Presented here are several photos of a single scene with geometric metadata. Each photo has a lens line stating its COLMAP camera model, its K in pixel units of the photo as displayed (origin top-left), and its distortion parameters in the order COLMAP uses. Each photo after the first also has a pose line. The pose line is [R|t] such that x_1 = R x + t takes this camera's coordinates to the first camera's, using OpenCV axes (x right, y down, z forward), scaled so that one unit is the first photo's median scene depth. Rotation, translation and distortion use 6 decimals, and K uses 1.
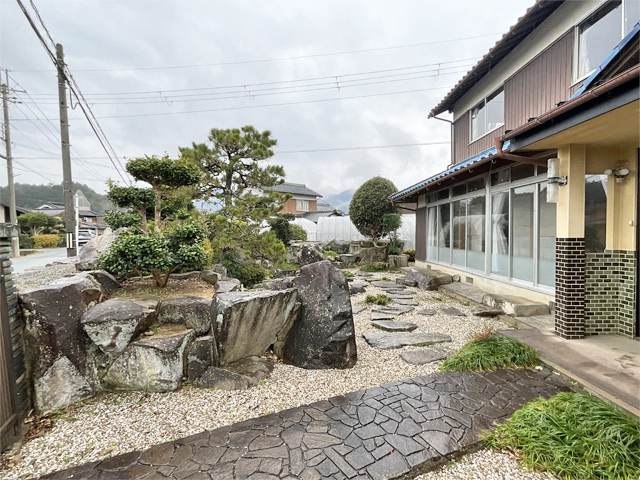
lens RADIAL K [[312.2, 0, 321.0], [0, 312.2, 238.8], [0, 0, 1]] dist [-0.003009, -0.000520]
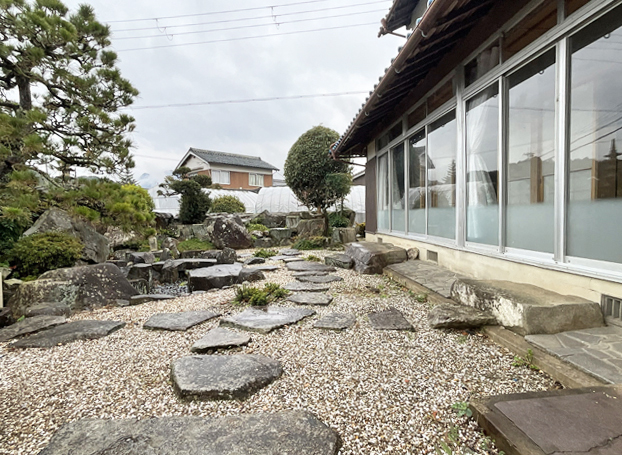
lens RADIAL K [[319.4, 0, 310.5], [0, 319.4, 226.9], [0, 0, 1]] dist [0.001201, 0.001582]
pose [[0.998453, -0.019218, 0.052179, 0.200292], [0.018345, 0.999684, 0.017157, 0.059065], [-0.052492, -0.016174, 0.998490, 0.375359]]
